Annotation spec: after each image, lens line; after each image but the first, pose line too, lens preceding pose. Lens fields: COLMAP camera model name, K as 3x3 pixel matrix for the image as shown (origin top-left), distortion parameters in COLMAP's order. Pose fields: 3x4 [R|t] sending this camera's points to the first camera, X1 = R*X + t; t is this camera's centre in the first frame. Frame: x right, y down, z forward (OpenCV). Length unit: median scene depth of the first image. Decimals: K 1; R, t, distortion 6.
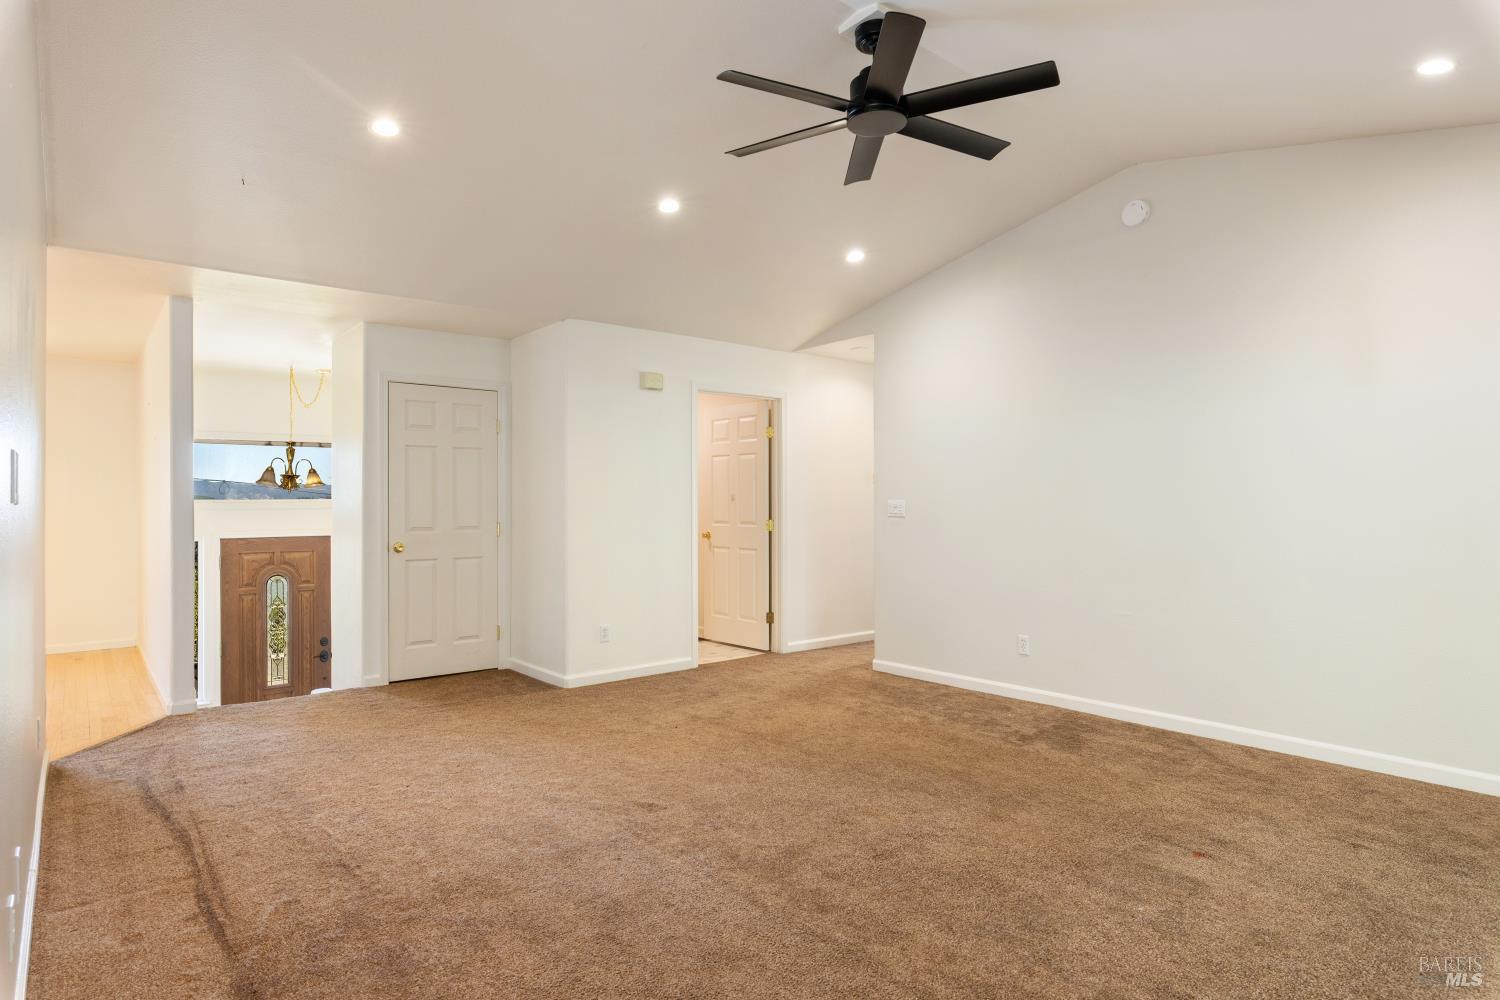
lens RADIAL K [[837.4, 0, 750.0], [0, 837.4, 500.0], [0, 0, 1]] dist [-0.002183, -0.000383]
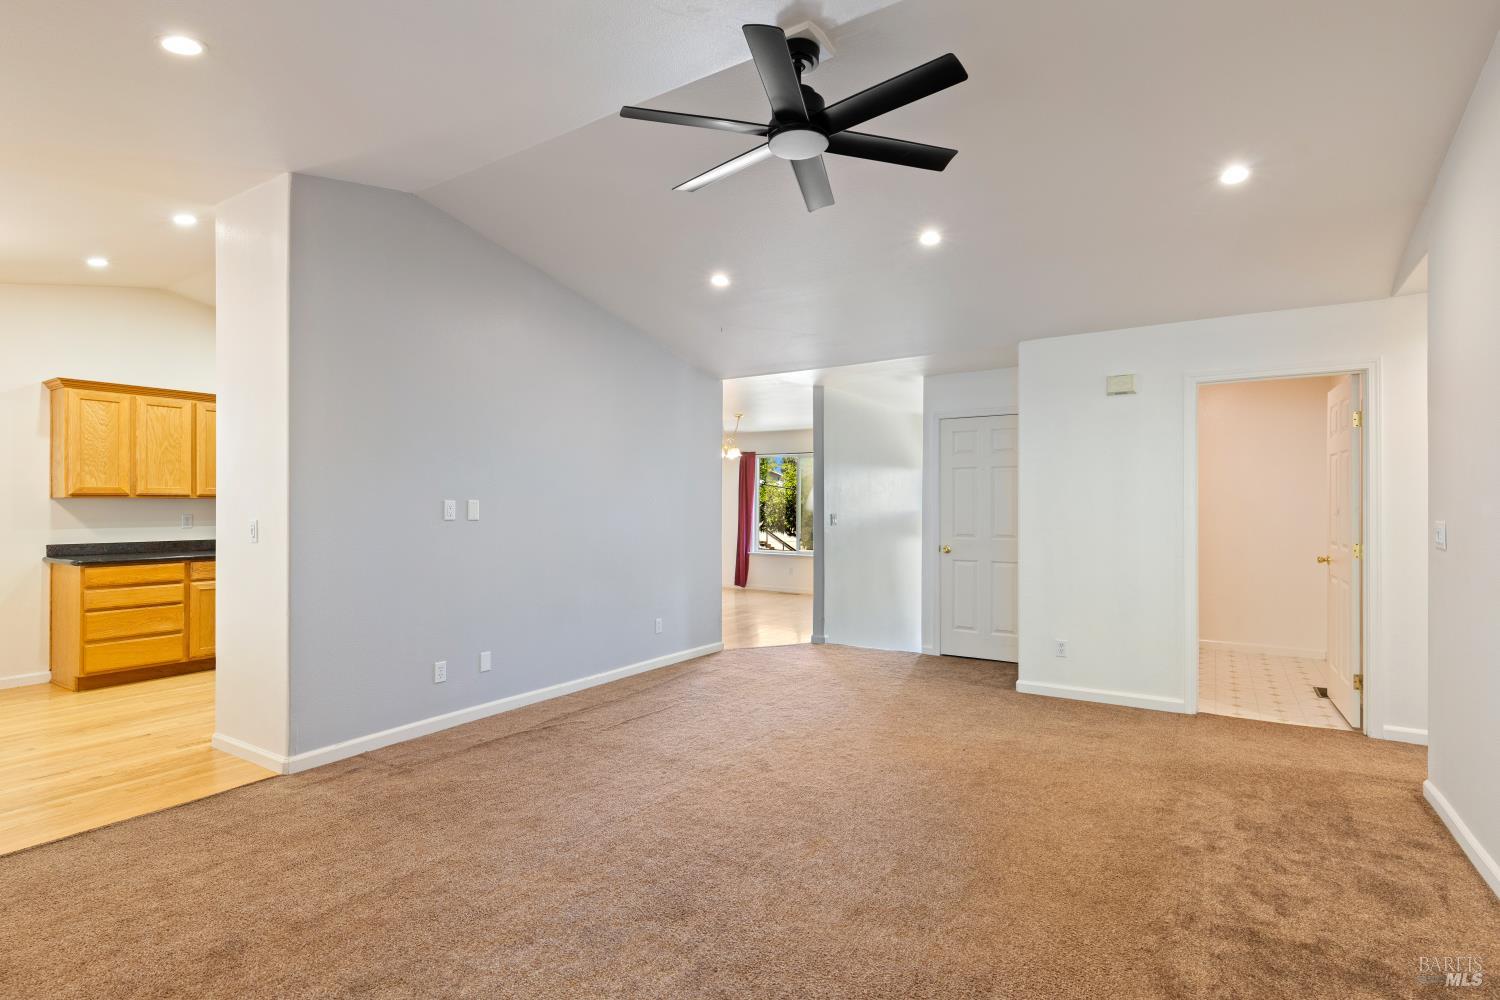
lens RADIAL K [[730.8, 0, 750.0], [0, 730.8, 500.0], [0, 0, 1]] dist [0.004820, 0.000804]
pose [[0.304917, -0.002867, -0.952375, 0.568064], [0.002528, 0.999994, -0.002201, -0.016152], [0.952376, -0.001737, 0.304923, 0.404669]]
